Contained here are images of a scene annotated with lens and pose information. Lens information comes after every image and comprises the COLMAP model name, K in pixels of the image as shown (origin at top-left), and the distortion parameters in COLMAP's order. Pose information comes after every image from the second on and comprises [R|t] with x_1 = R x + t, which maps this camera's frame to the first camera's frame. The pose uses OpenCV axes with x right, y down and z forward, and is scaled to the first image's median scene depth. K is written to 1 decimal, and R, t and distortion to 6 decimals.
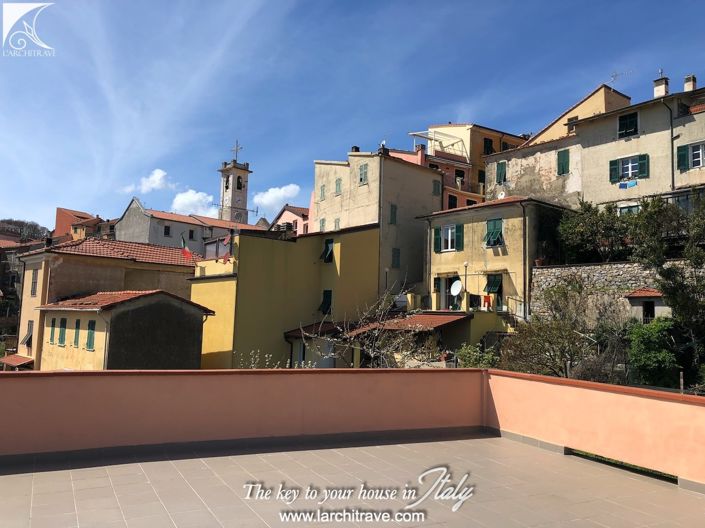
lens RADIAL K [[582.2, 0, 345.4], [0, 582.2, 266.0], [0, 0, 1]] dist [0.049466, -0.022825]
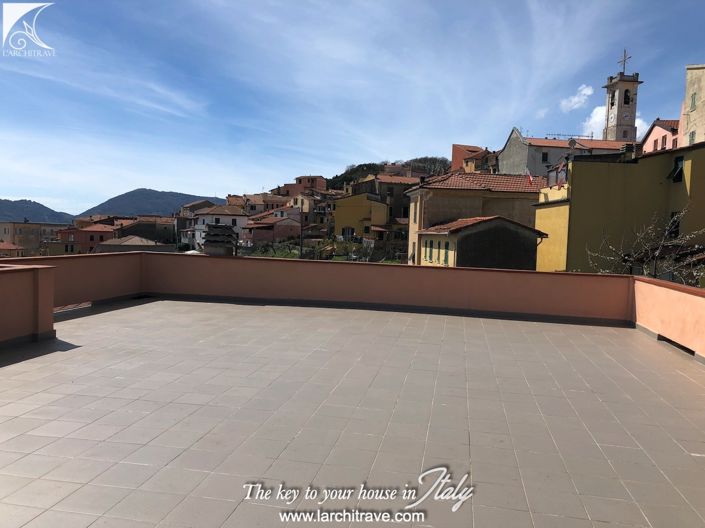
lens RADIAL K [[582.2, 0, 355.9], [0, 582.2, 260.5], [0, 0, 1]] dist [0.049466, -0.022825]
pose [[0.797534, 0.020564, -0.602924, 0.128208], [0.050639, 0.993610, 0.100873, -0.002031], [0.601145, -0.110981, 0.791396, -0.077721]]
